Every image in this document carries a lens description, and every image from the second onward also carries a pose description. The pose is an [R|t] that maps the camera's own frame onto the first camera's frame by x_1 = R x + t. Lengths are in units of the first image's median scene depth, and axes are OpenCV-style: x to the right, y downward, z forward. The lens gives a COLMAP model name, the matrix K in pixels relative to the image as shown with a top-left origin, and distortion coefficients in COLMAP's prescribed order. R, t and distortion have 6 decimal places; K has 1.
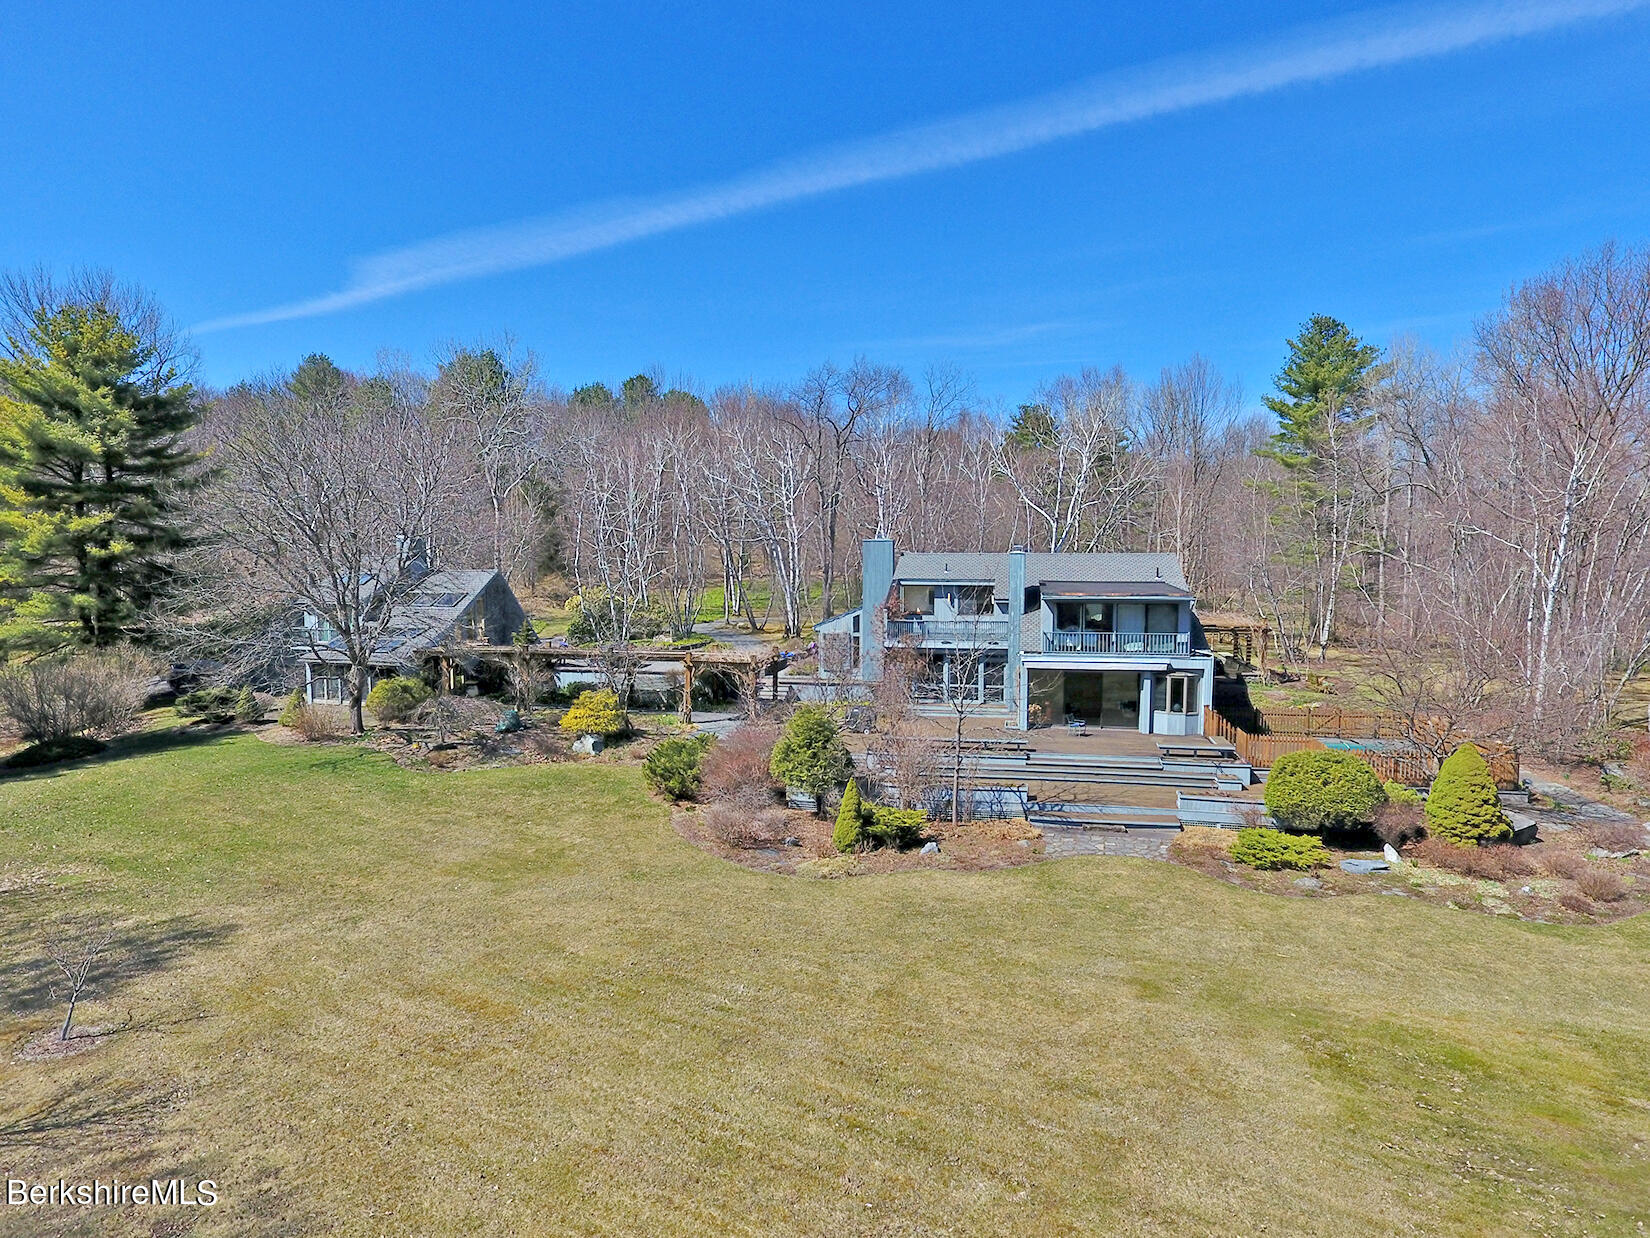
lens RADIAL K [[954.7, 0, 825.0], [0, 954.7, 619.0], [0, 0, 1]] dist [-0.007722, -0.000765]
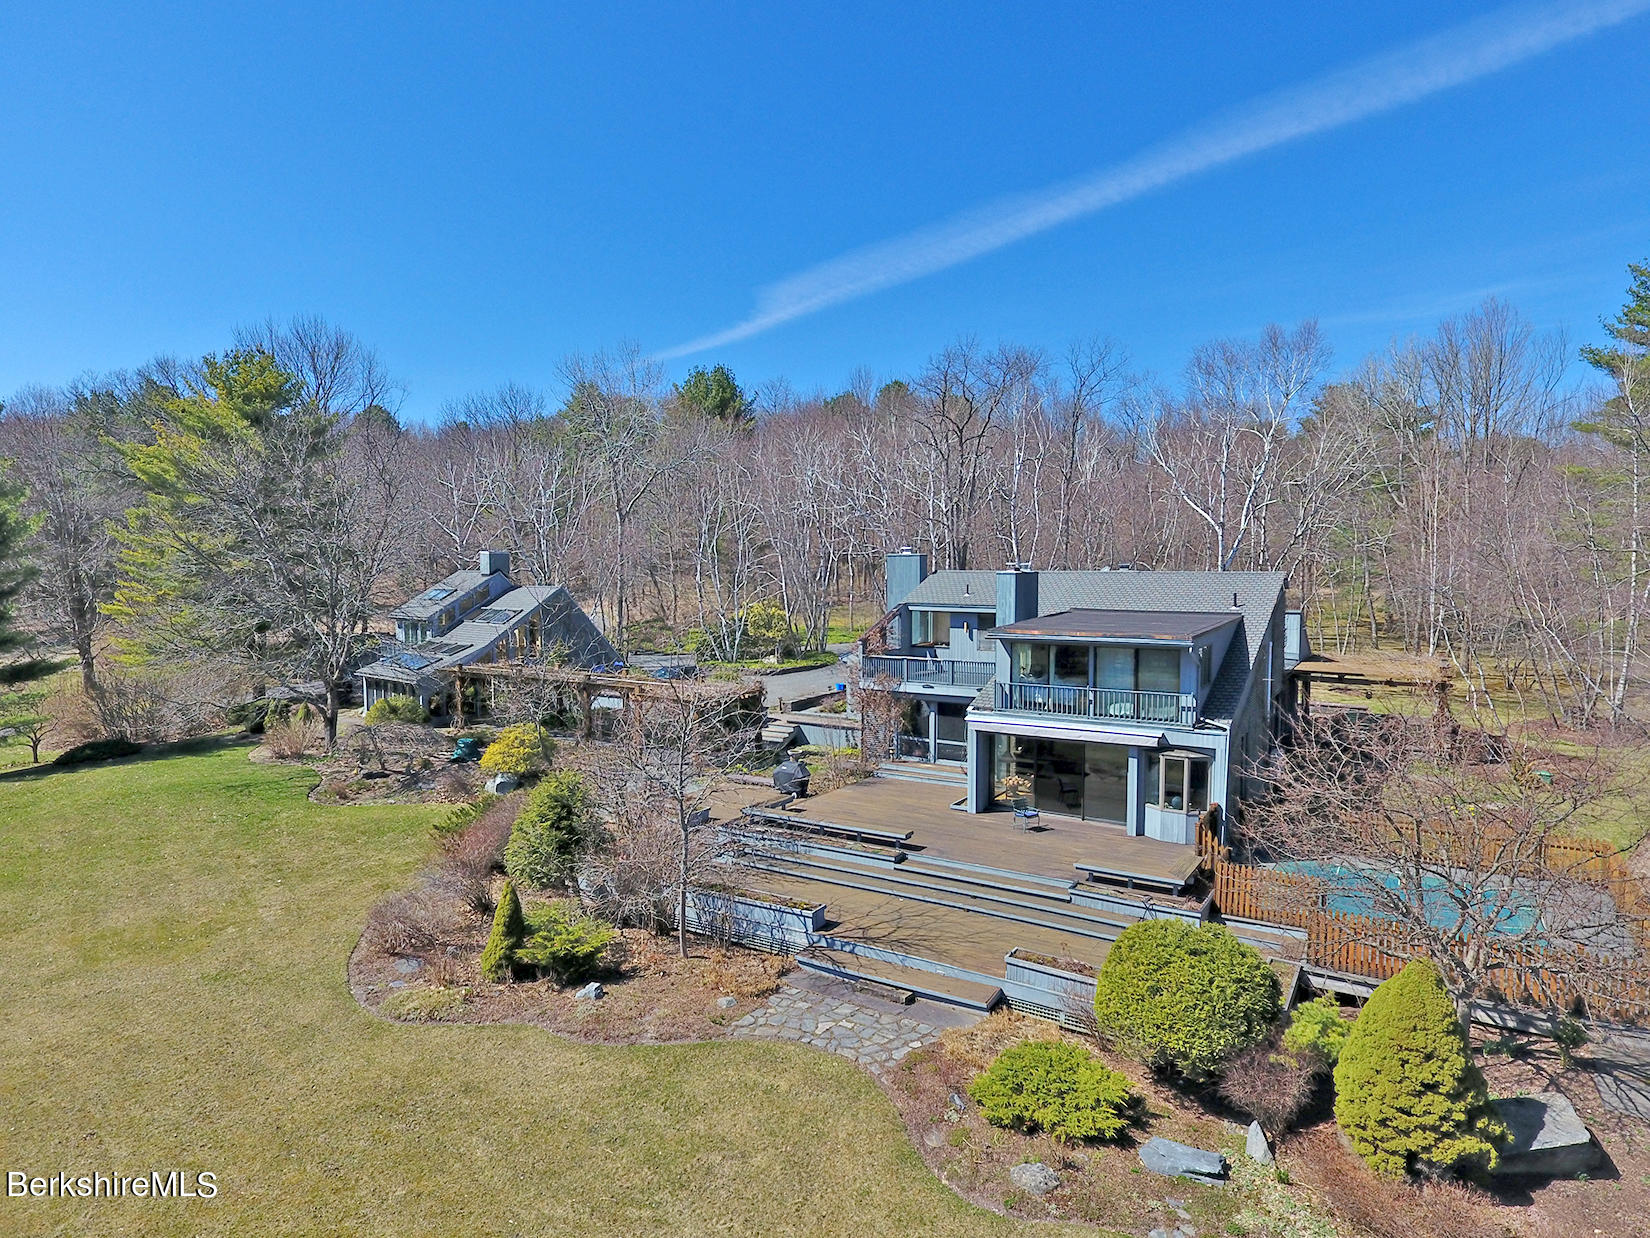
lens RADIAL K [[954.7, 0, 825.0], [0, 954.7, 619.0], [0, 0, 1]] dist [-0.007722, -0.000765]
pose [[0.934554, 0.019129, -0.355308, 0.409766], [-0.021429, 0.999767, -0.002540, -0.034005], [0.355176, 0.009988, 0.934746, 0.298275]]
